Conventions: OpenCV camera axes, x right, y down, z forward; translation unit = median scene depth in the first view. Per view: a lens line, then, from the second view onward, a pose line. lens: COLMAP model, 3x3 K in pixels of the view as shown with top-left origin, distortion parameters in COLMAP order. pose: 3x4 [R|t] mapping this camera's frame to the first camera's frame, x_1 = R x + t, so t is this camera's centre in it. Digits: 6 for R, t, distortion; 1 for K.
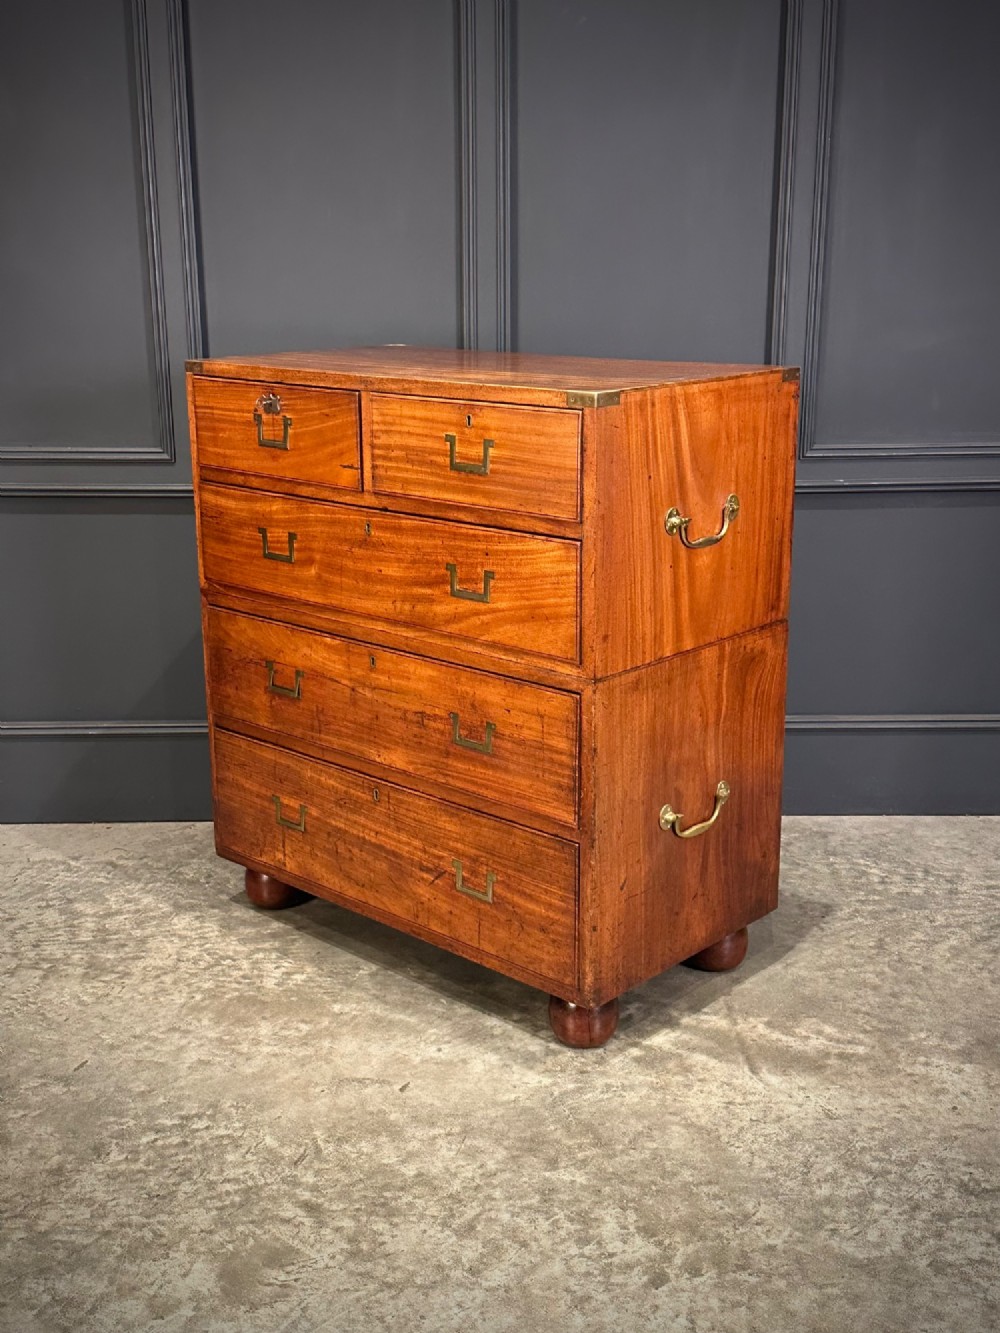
lens RADIAL K [[1679.3, 0, 504.0], [0, 1679.3, 633.3], [0, 0, 1]] dist [0.214773, -0.614761]
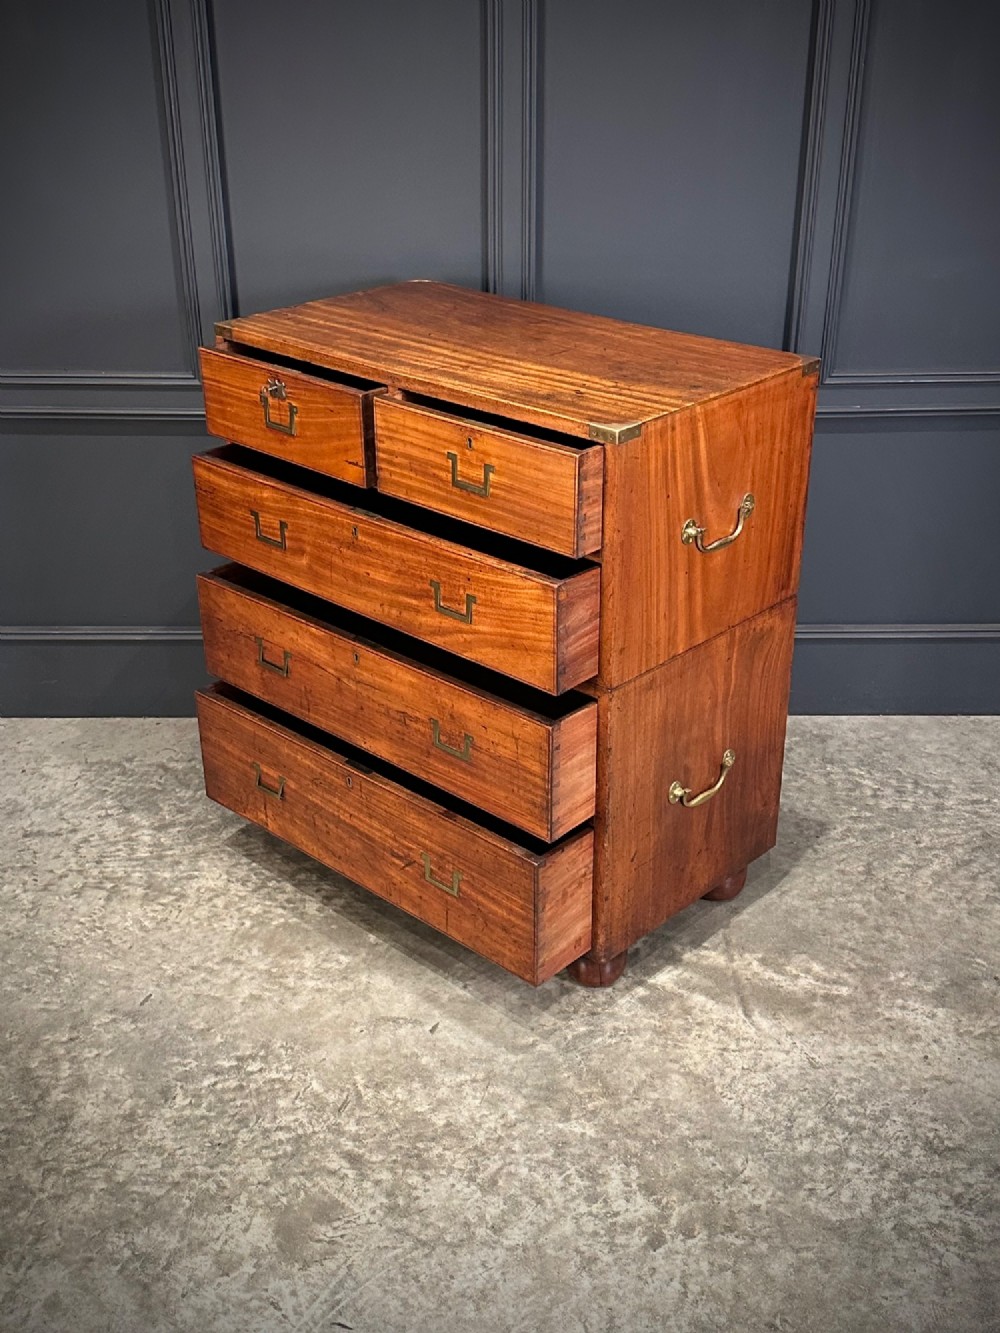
lens RADIAL K [[1611.3, 0, 497.1], [0, 1611.3, 685.2], [0, 0, 1]] dist [0.201381, -0.618372]
pose [[0.999851, 0.007748, -0.015394, -0.002462], [-0.004297, 0.977109, 0.212698, -0.189838], [0.016689, -0.212600, 0.976997, 0.001279]]
